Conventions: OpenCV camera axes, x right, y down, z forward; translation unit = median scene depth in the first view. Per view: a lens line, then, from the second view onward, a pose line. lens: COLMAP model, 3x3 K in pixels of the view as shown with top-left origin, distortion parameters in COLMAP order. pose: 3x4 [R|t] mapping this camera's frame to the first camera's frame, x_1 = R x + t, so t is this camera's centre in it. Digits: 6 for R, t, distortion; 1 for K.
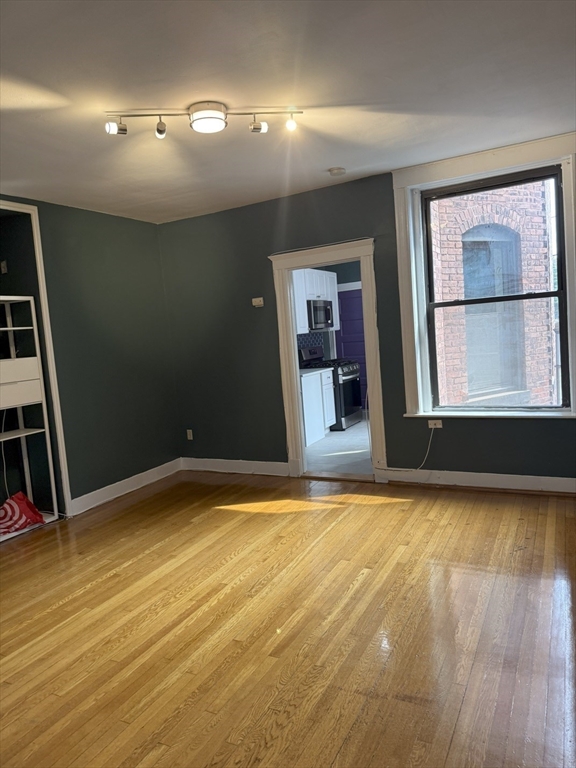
lens RADIAL K [[533.8, 0, 288.0], [0, 533.8, 384.0], [0, 0, 1]] dist [-0.001744, -0.005738]
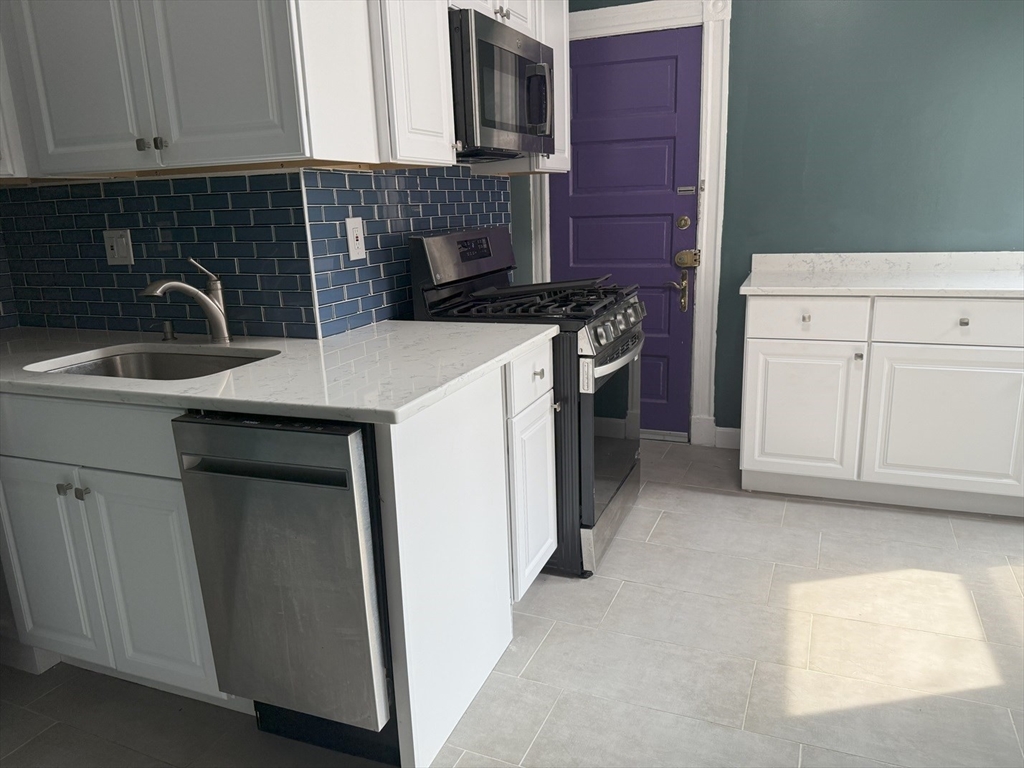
lens RADIAL K [[711.7, 0, 512.0], [0, 711.7, 384.0], [0, 0, 1]] dist [-0.001744, -0.005738]
pose [[0.995581, 0.018872, 0.091988, 0.037178], [-0.032567, 0.988190, 0.149735, -0.050804], [-0.088076, -0.152069, 0.984438, 0.689791]]
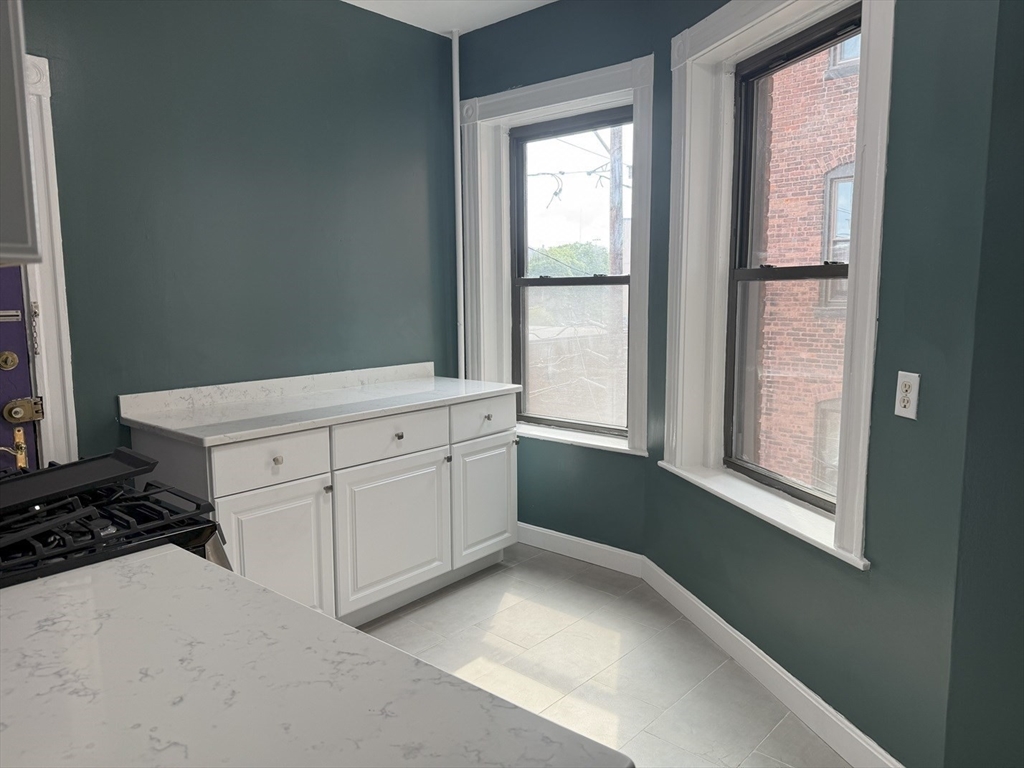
lens RADIAL K [[711.7, 0, 512.0], [0, 711.7, 384.0], [0, 0, 1]] dist [-0.001744, -0.005738]
pose [[0.233785, -0.046776, 0.971163, -0.013810], [0.082073, 0.996227, 0.028226, -0.059927], [-0.968818, 0.073108, 0.236742, 0.773921]]
